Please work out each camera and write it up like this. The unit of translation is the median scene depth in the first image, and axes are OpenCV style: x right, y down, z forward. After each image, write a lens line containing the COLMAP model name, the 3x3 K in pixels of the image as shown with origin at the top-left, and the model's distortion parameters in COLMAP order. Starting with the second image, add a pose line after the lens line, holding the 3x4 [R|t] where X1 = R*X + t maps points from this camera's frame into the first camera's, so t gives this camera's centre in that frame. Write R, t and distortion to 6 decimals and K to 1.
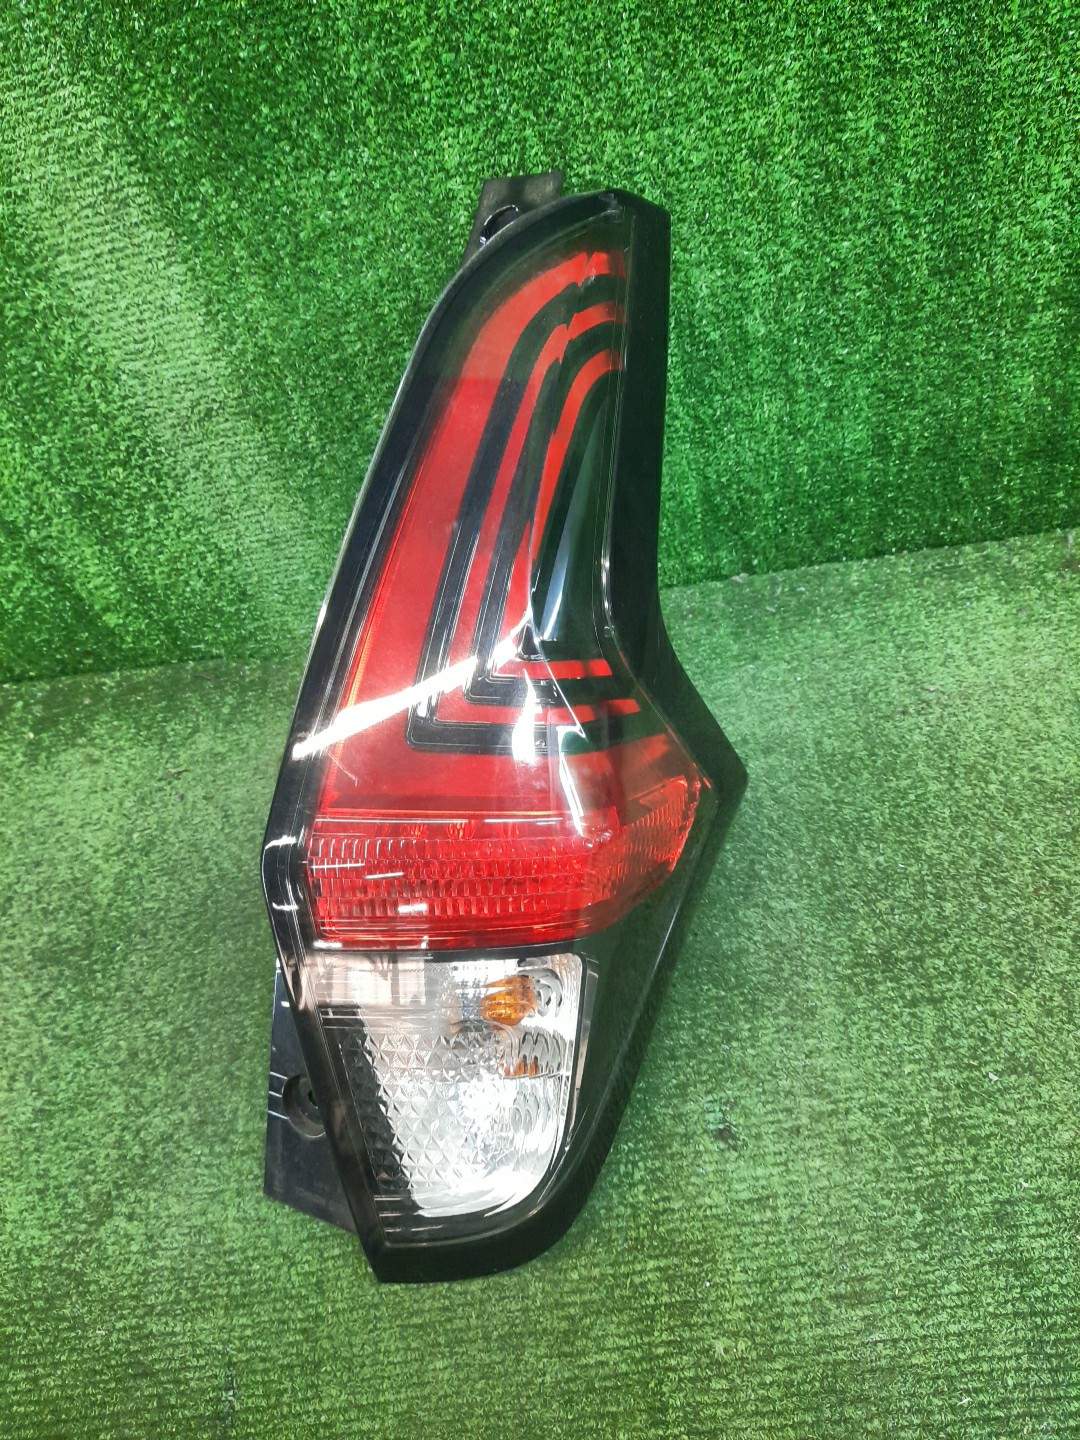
lens RADIAL K [[1075.1, 0, 525.7], [0, 1075.1, 721.9], [0, 0, 1]] dist [-0.008995, -0.005253]
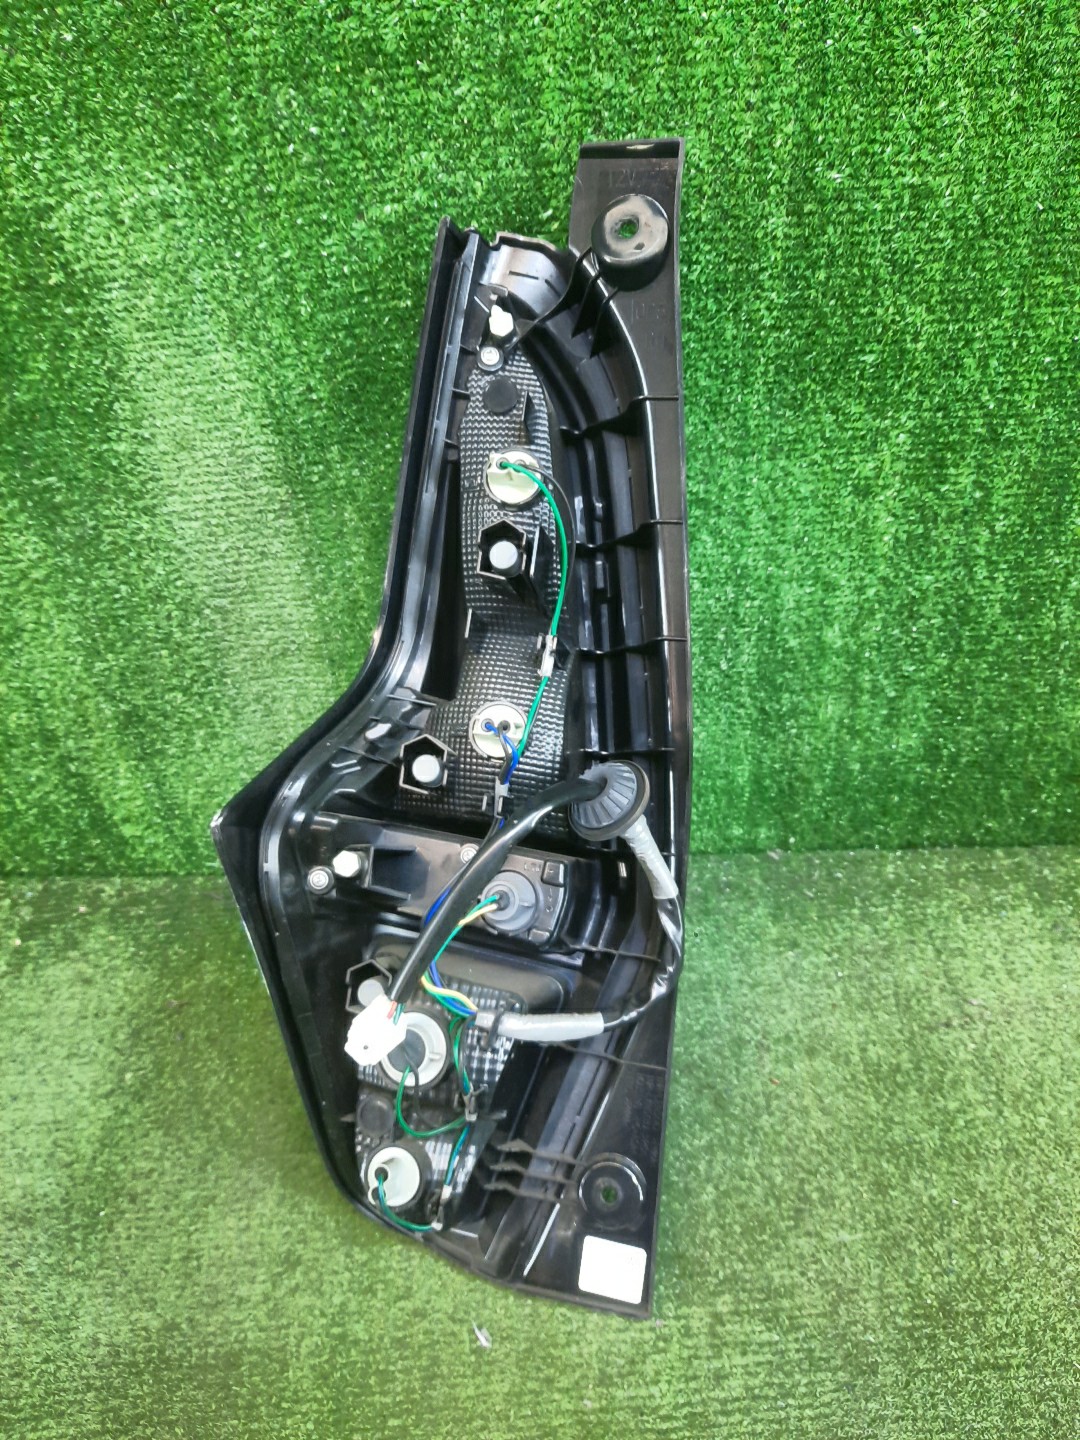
lens RADIAL K [[1075.1, 0, 526.3], [0, 1075.1, 705.5], [0, 0, 1]] dist [-0.008995, -0.005253]
pose [[0.990887, 0.111872, 0.075021, -0.153918], [-0.098940, 0.982437, -0.158206, -0.112577], [-0.091402, 0.149341, 0.984552, 0.014210]]
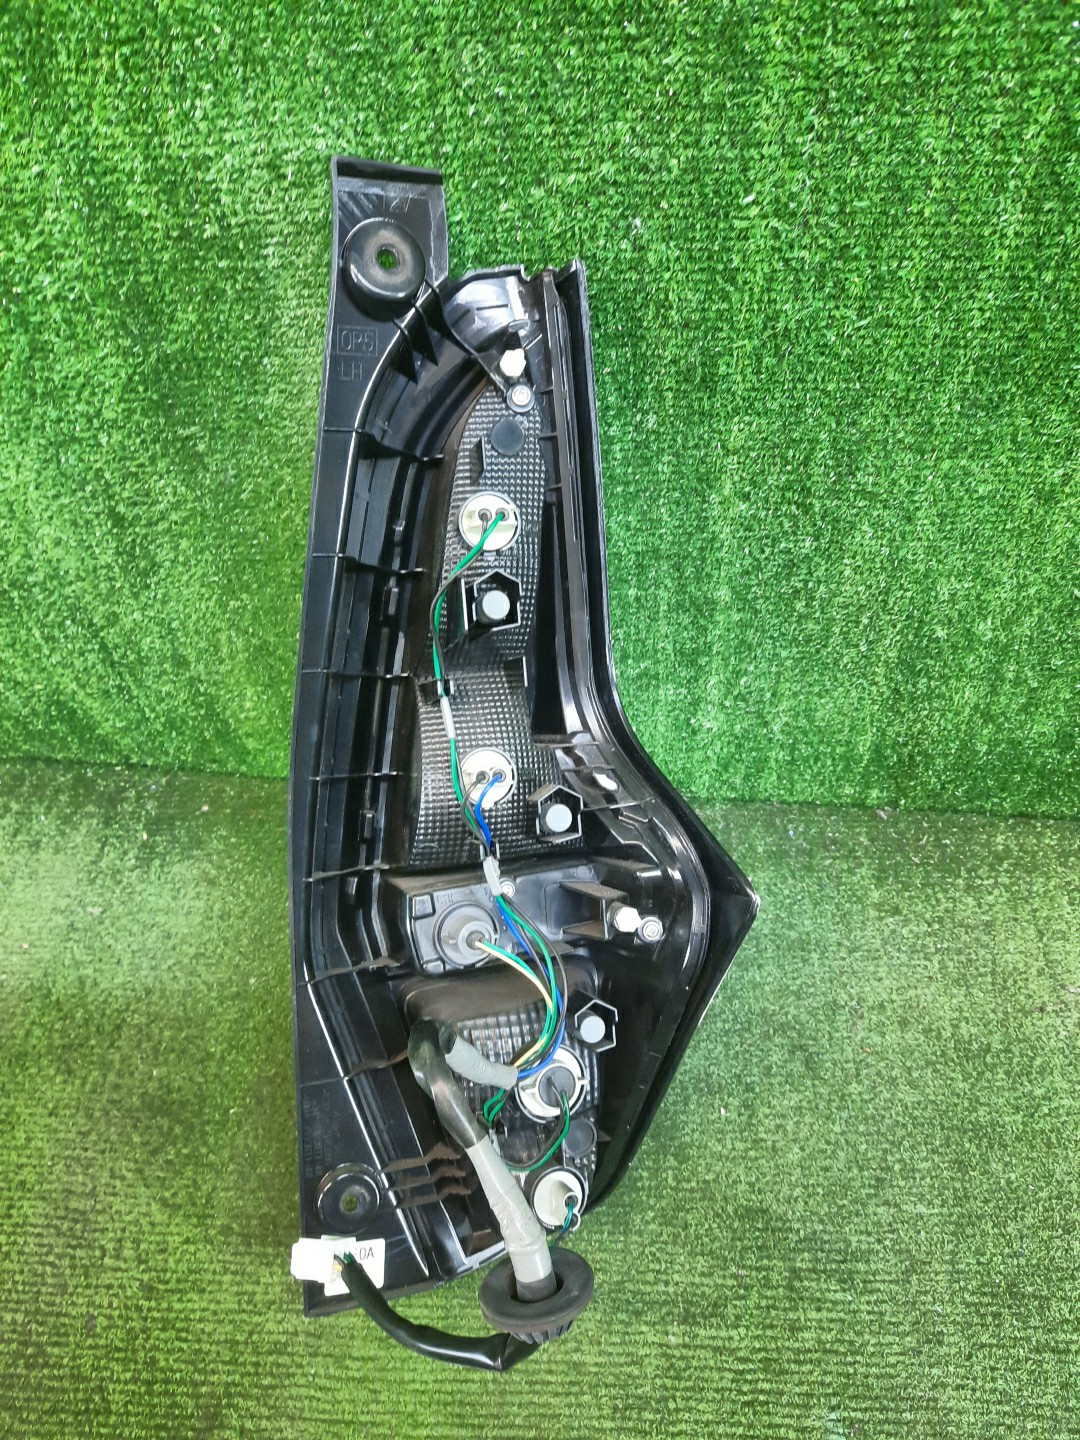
lens RADIAL K [[1075.1, 0, 523.7], [0, 1075.1, 709.0], [0, 0, 1]] dist [-0.008995, -0.005253]
pose [[0.984329, 0.170478, 0.045091, -0.244509], [-0.172203, 0.984343, 0.037606, -0.263292], [-0.037974, -0.044781, 0.998275, 0.017653]]
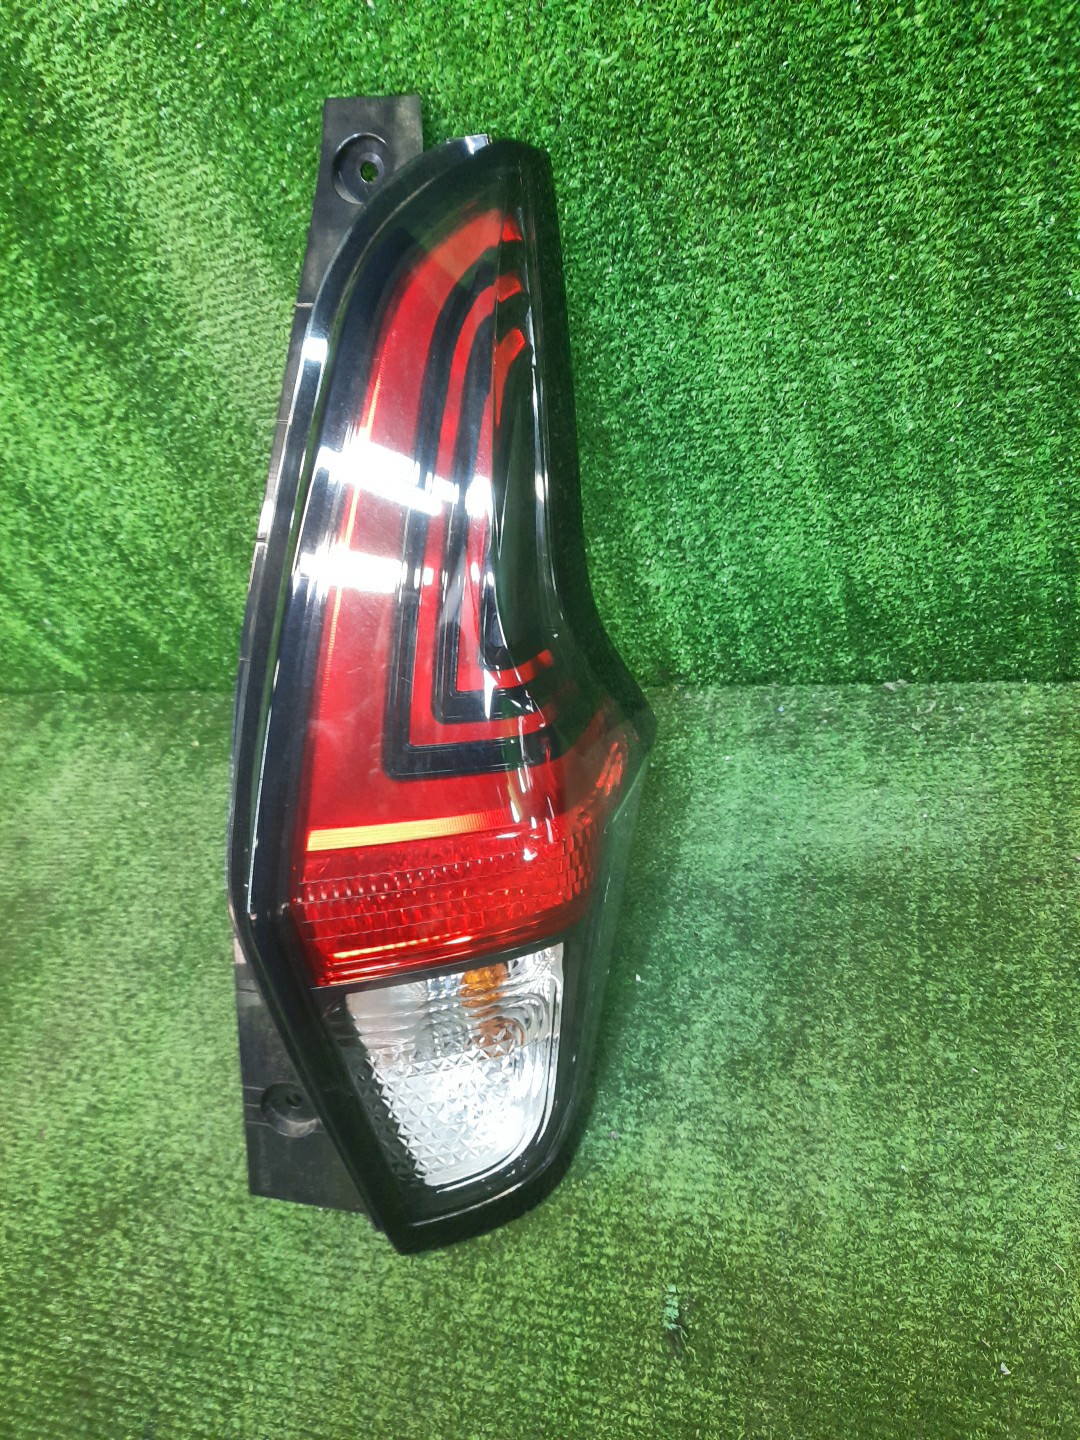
lens RADIAL K [[1075.1, 0, 531.0], [0, 1075.1, 723.7], [0, 0, 1]] dist [-0.008995, -0.005253]
pose [[0.949155, 0.136498, -0.283679, 0.213874], [-0.132252, 0.990627, 0.034163, -0.117680], [0.285684, 0.005092, 0.958310, 0.084929]]
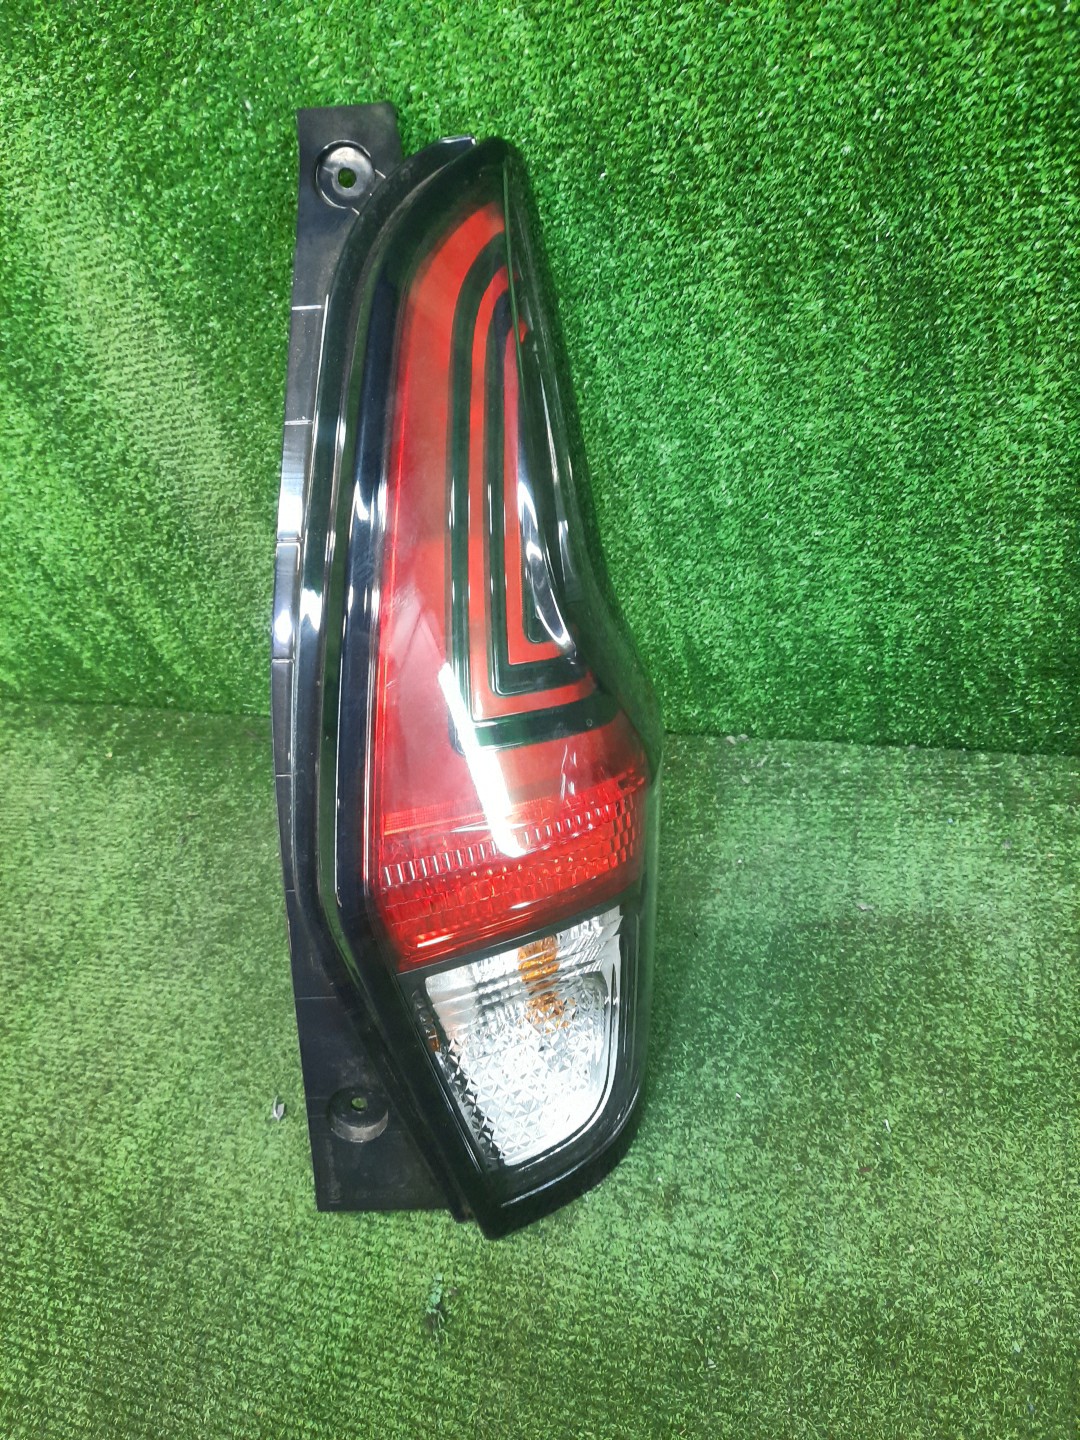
lens RADIAL K [[1075.1, 0, 522.5], [0, 1075.1, 724.3], [0, 0, 1]] dist [-0.008995, -0.005253]
pose [[0.936668, 0.182414, -0.298963, 0.379349], [-0.190365, 0.981710, 0.002572, -0.142025], [0.293964, 0.054503, 0.954261, 0.049764]]
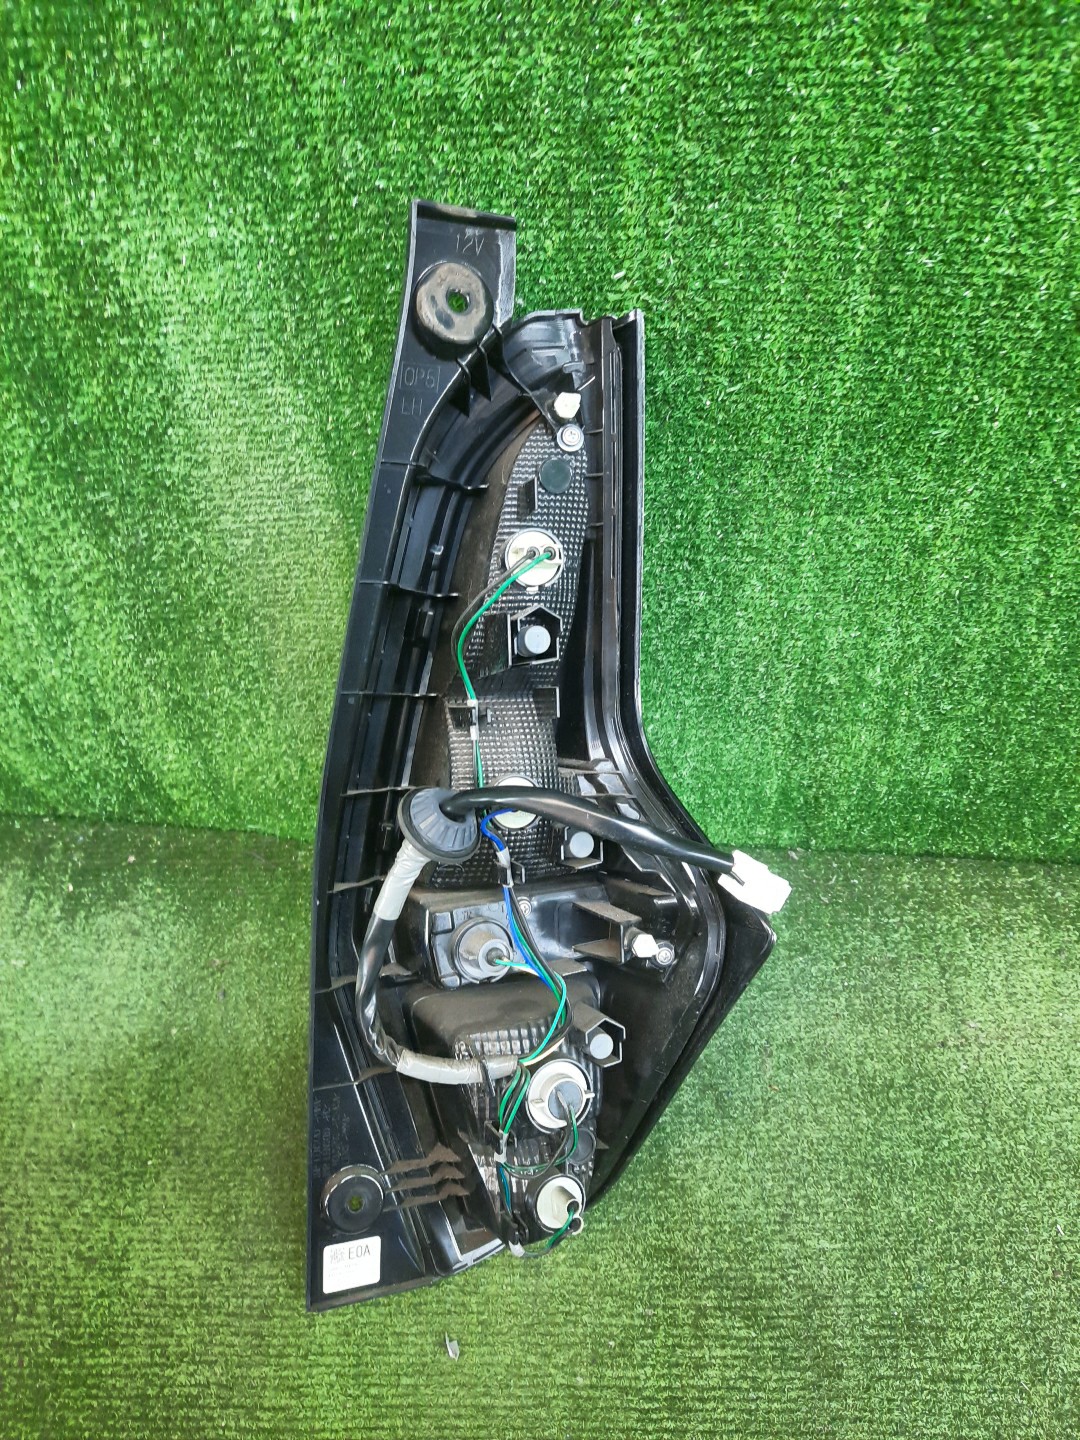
lens RADIAL K [[1075.1, 0, 526.7], [0, 1075.1, 705.0], [0, 0, 1]] dist [-0.008995, -0.005253]
pose [[0.984593, 0.160861, 0.068562, -0.188744], [-0.160992, 0.986949, -0.003639, -0.289079], [-0.068252, -0.007455, 0.997640, -0.017545]]
